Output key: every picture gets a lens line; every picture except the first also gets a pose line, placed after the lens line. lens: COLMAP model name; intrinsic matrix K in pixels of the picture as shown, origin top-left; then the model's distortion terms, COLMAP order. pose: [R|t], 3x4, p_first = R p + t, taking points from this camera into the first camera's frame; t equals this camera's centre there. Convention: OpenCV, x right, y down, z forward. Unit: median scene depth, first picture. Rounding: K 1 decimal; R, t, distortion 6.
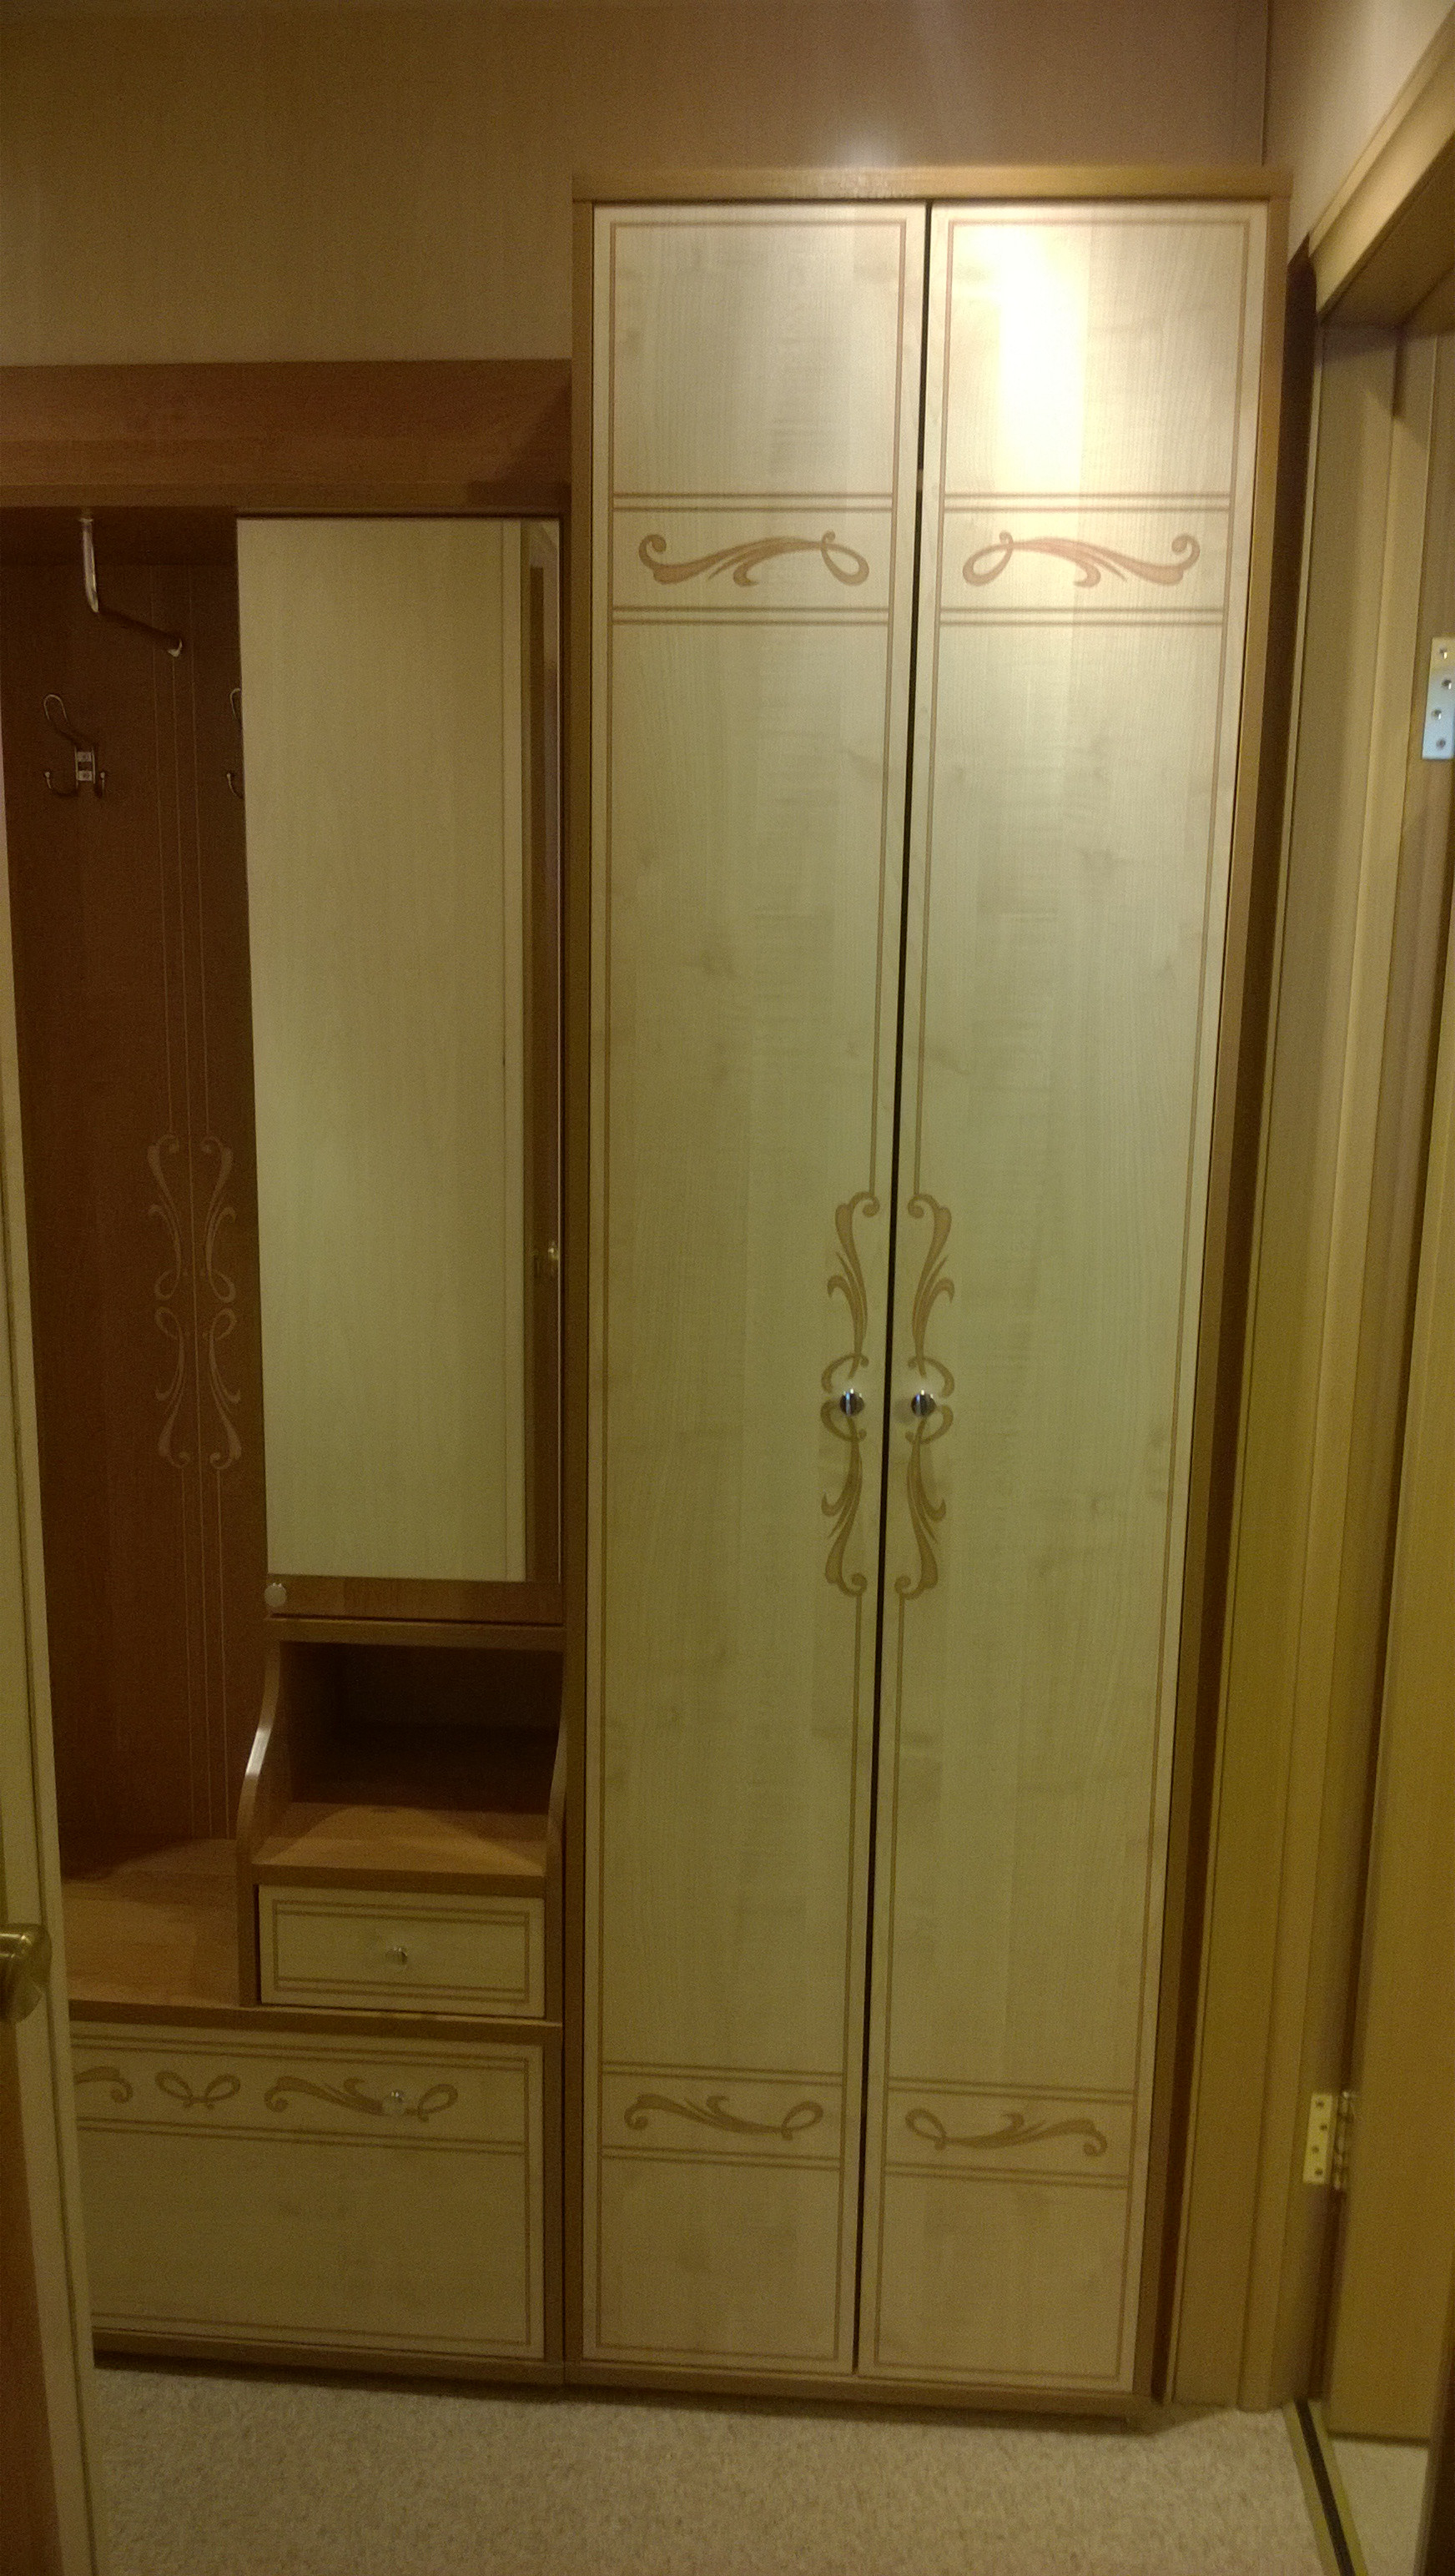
lens RADIAL K [[1957.6, 0, 731.9], [0, 1957.6, 1286.1], [0, 0, 1]] dist [0.046263, -0.107304]
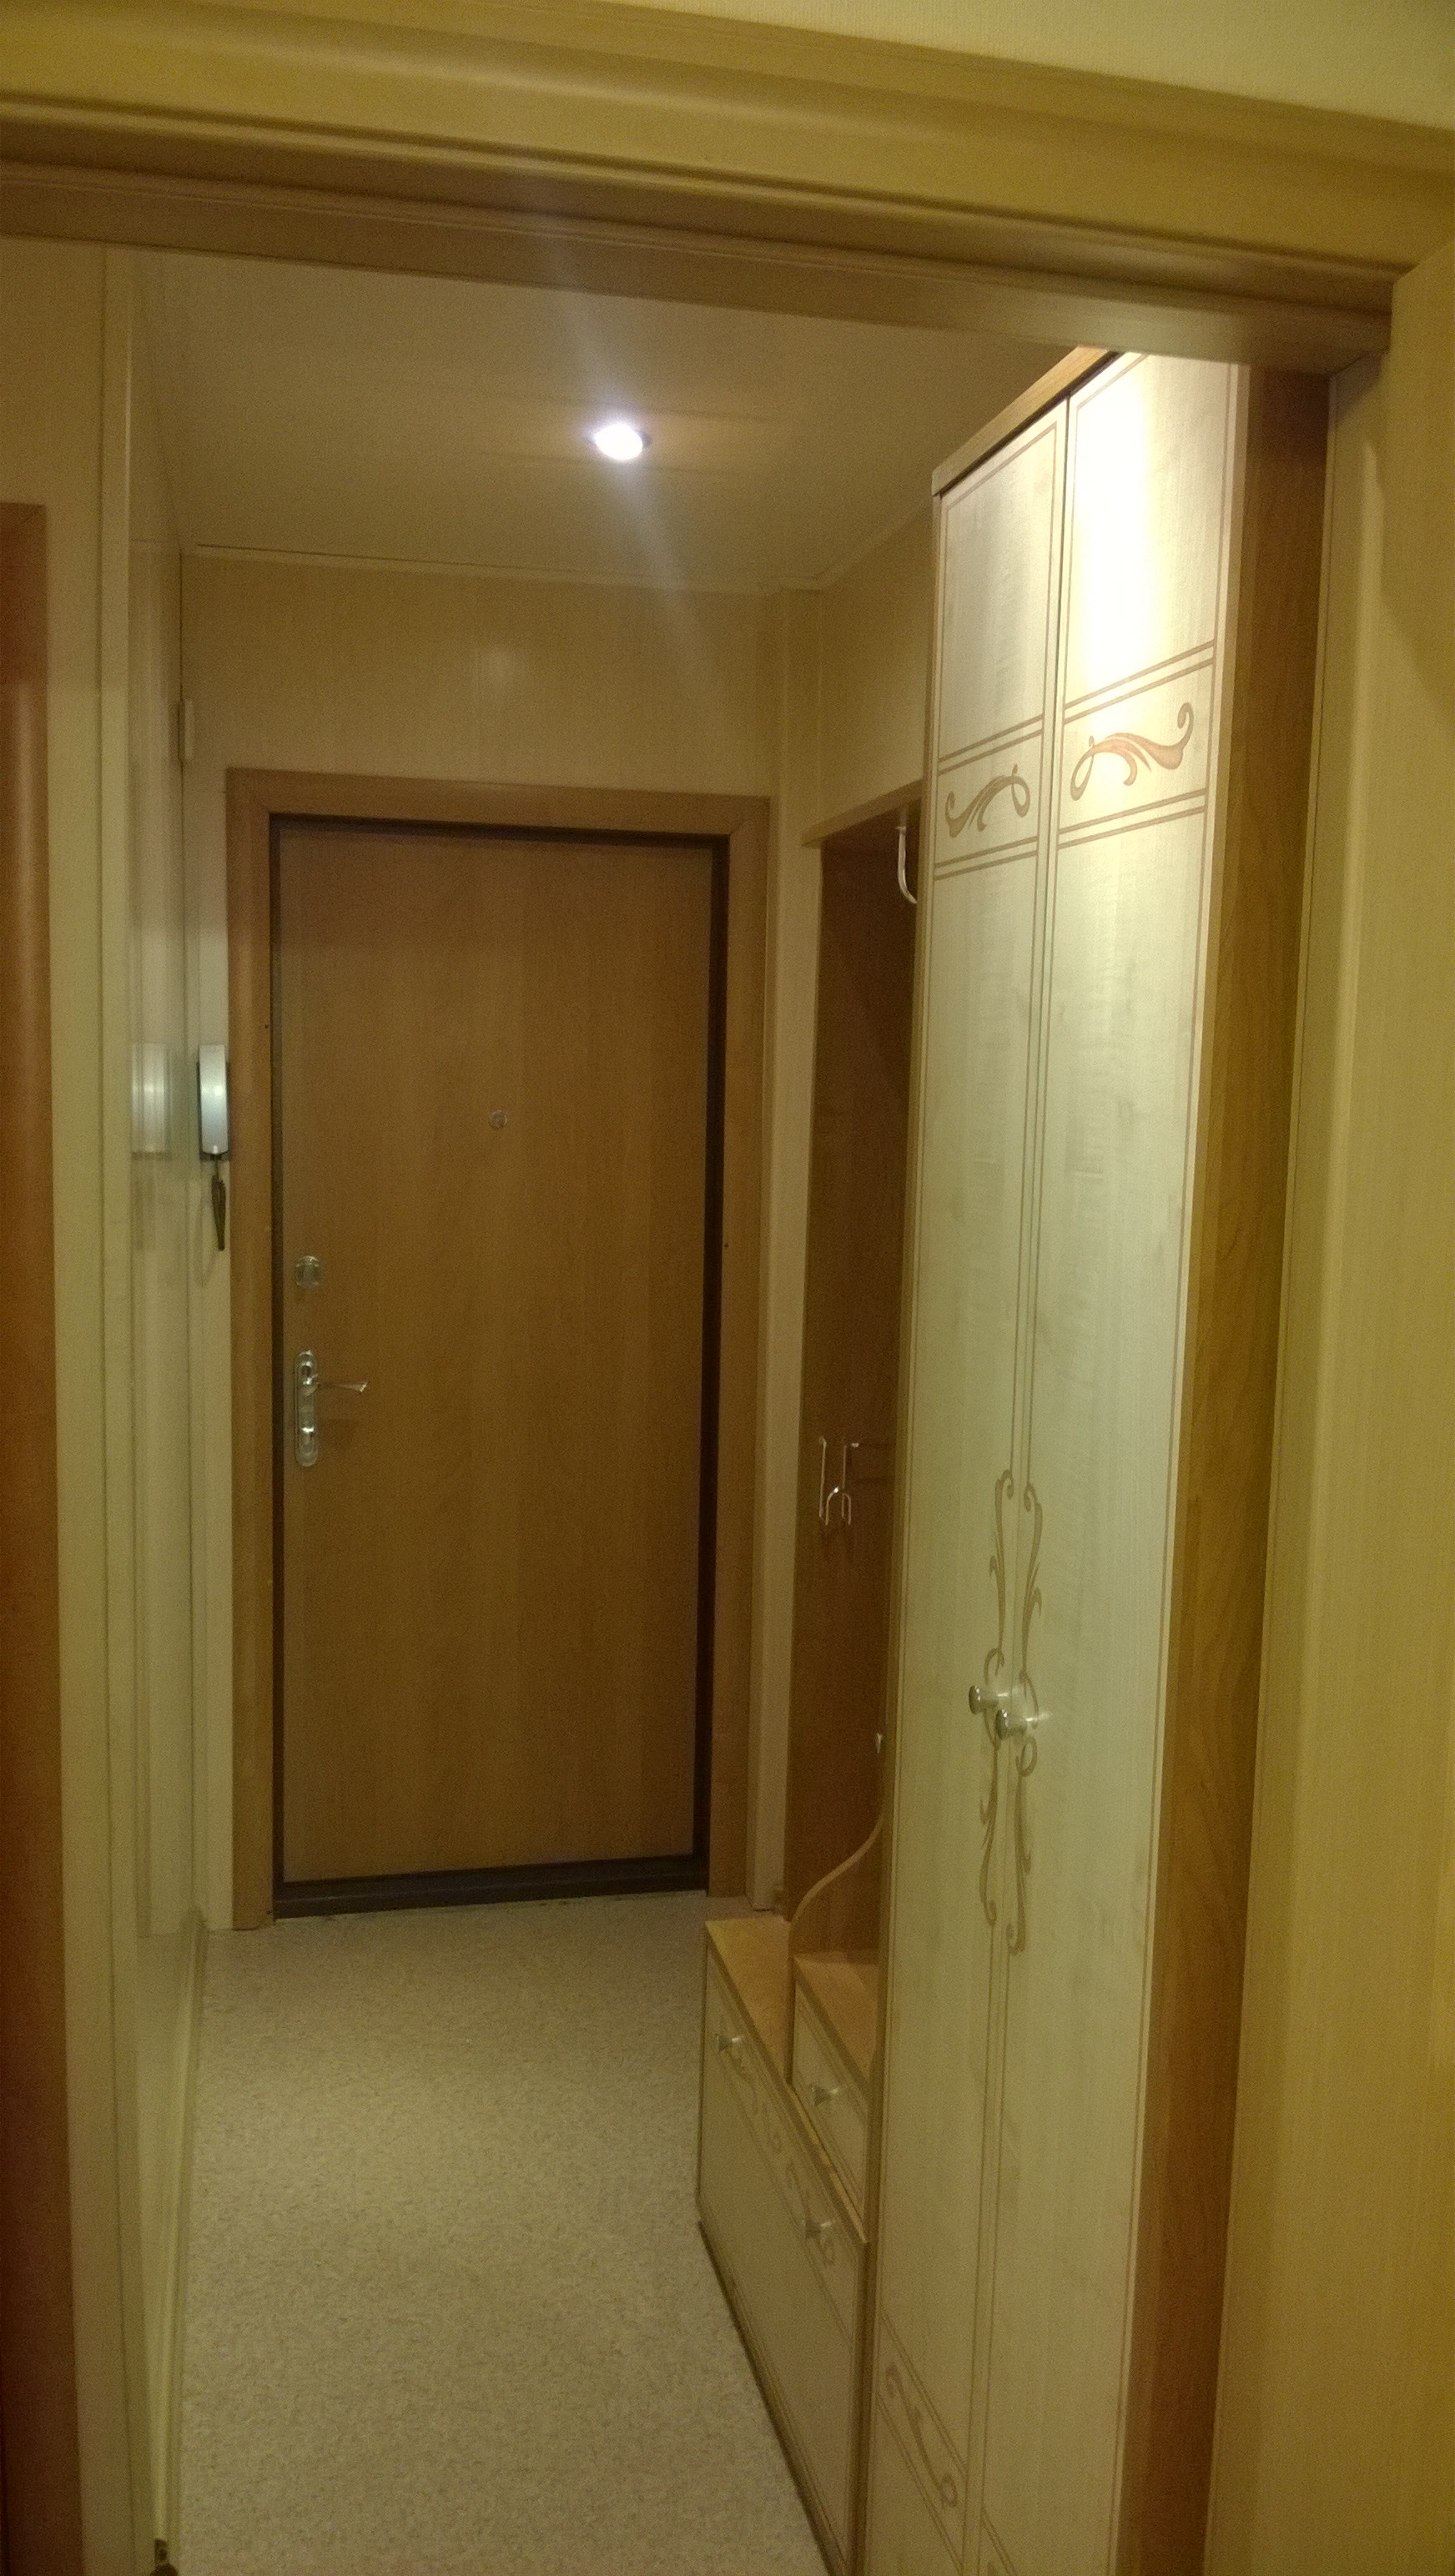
lens RADIAL K [[1957.6, 0, 724.8], [0, 1957.6, 1291.5], [0, 0, 1]] dist [0.046263, -0.107304]
pose [[0.302856, 0.102203, -0.947540, 0.917549], [-0.198501, 0.979193, 0.042172, -0.147692], [0.932135, 0.175315, 0.316842, 0.612152]]
